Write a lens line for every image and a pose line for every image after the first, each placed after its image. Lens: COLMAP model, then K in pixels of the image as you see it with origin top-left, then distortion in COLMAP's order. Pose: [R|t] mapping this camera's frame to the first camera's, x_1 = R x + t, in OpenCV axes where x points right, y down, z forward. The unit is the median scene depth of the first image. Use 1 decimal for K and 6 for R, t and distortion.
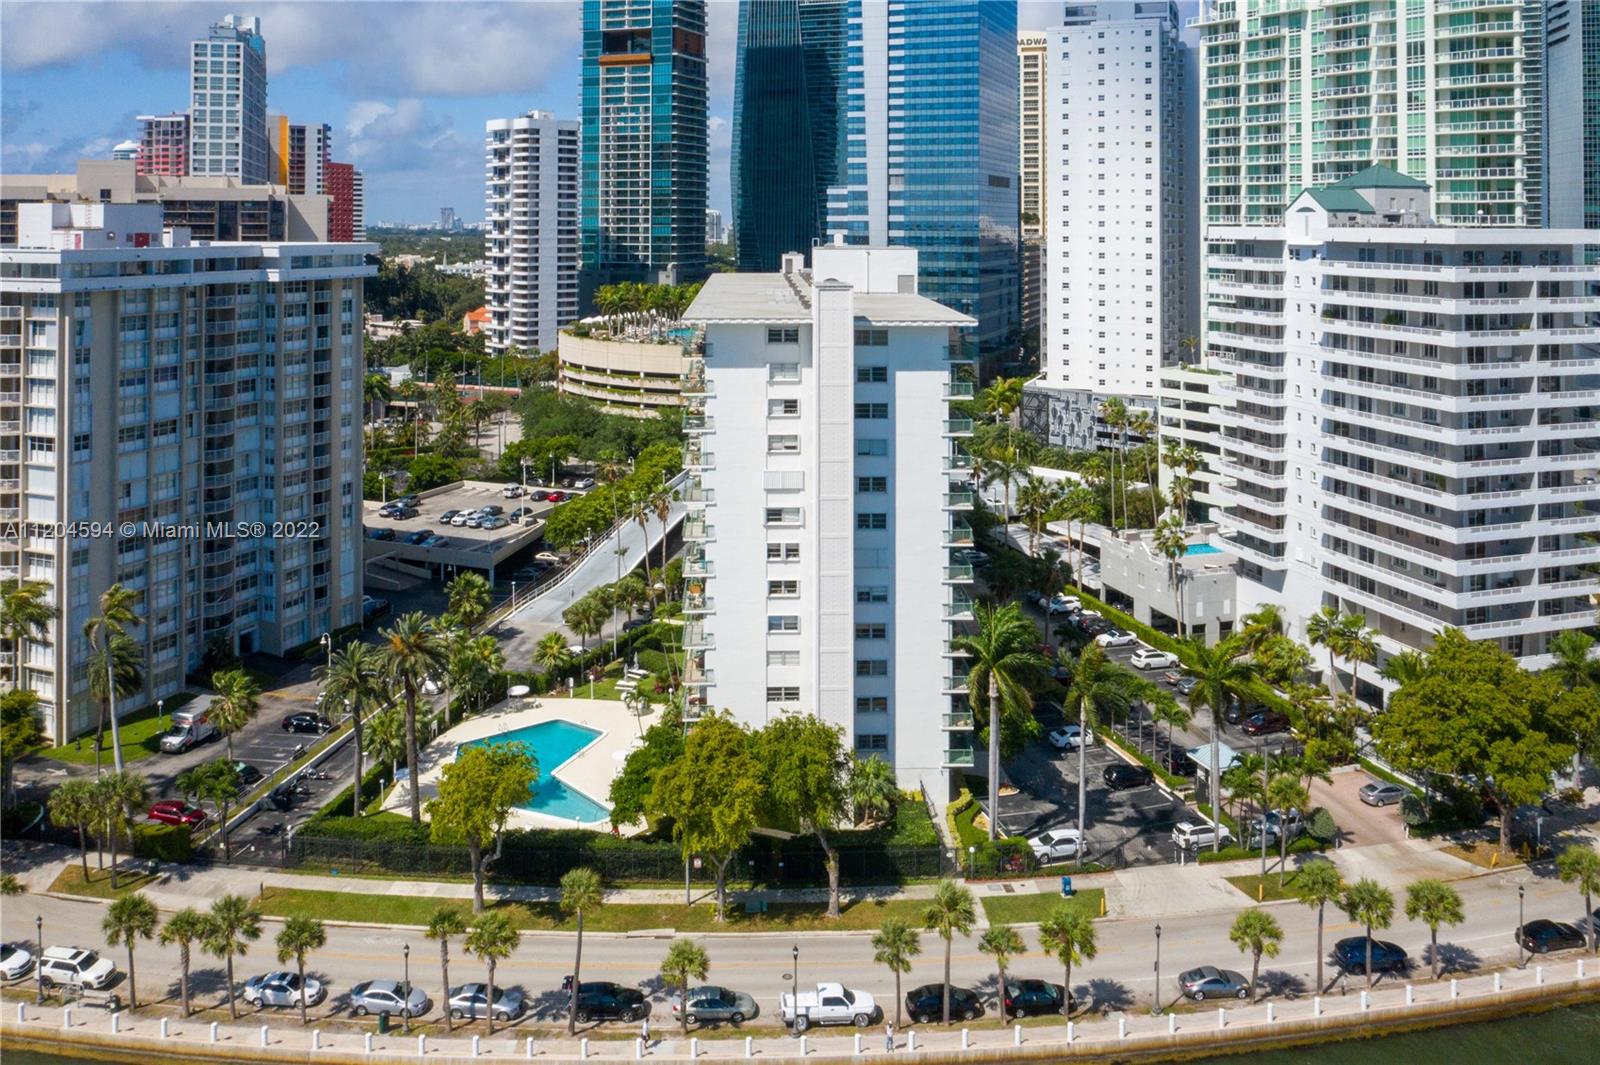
lens RADIAL K [[1325.1, 0, 798.7], [0, 1325.1, 505.0], [0, 0, 1]] dist [-0.012403, -0.010244]
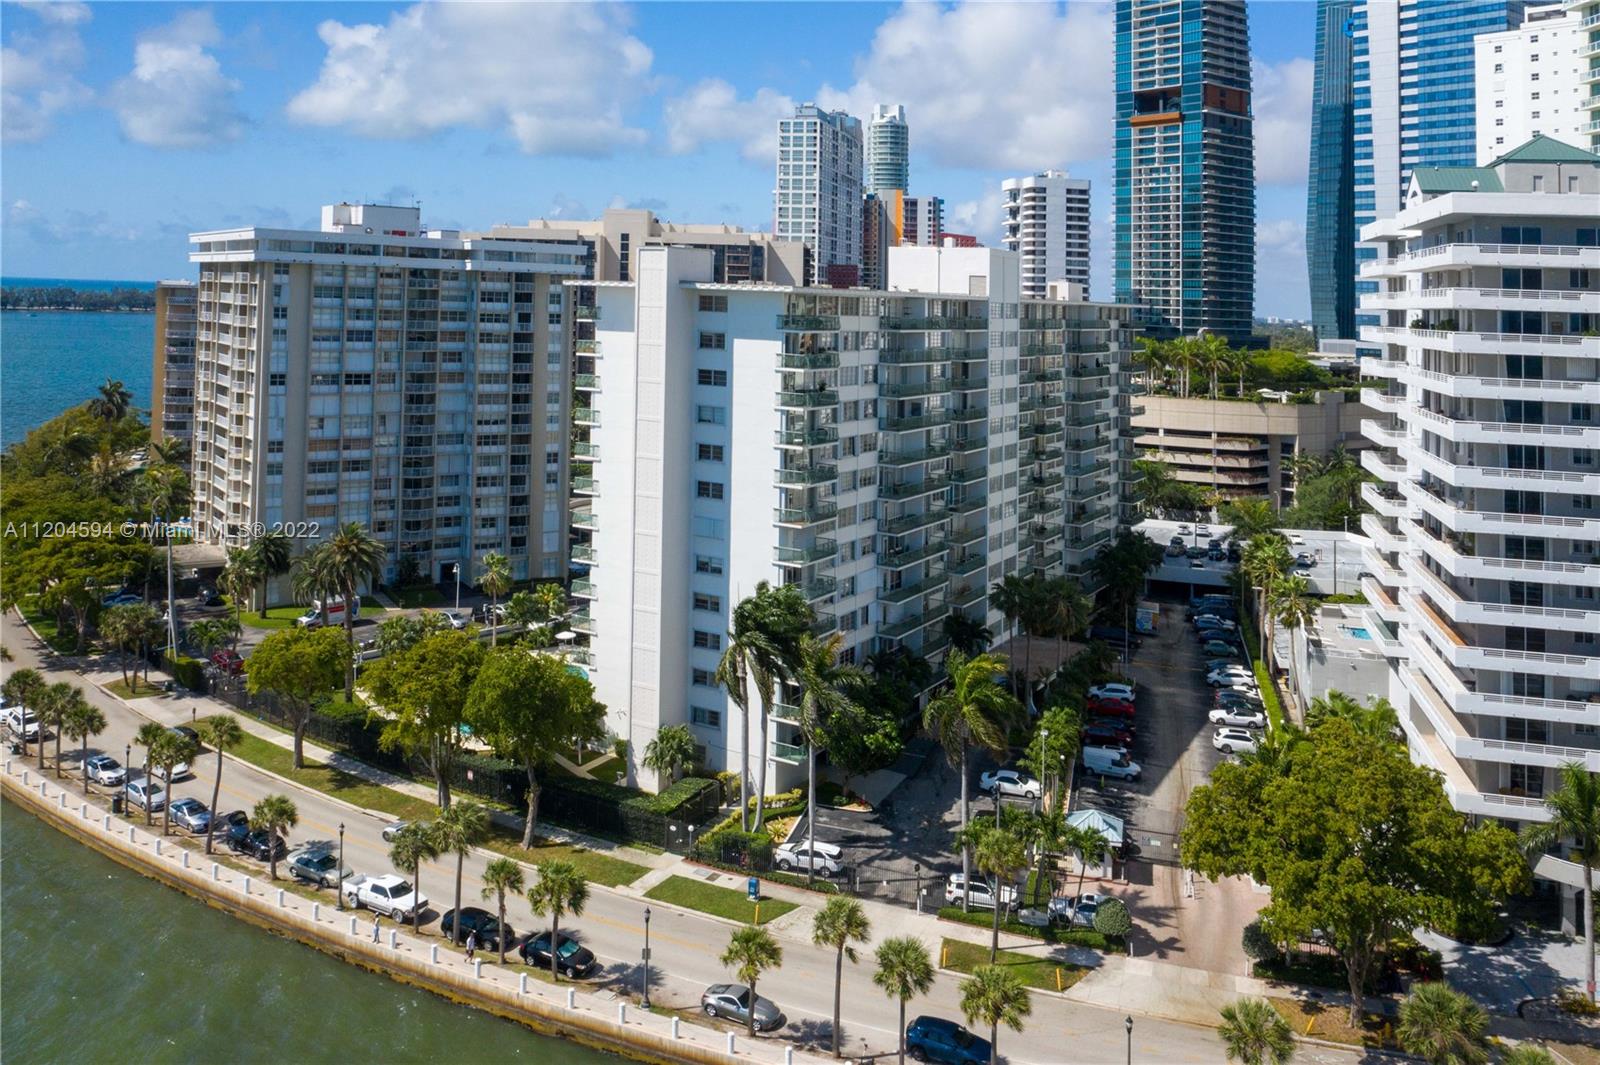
lens RADIAL K [[1292.7, 0, 800.0], [0, 1292.7, 532.5], [0, 0, 1]] dist [-0.024622, 0.011608]
pose [[0.842181, 0.116399, -0.526481, 0.216601], [-0.139739, 0.990178, -0.004616, 0.013440], [0.520772, 0.077458, 0.850174, 0.074149]]
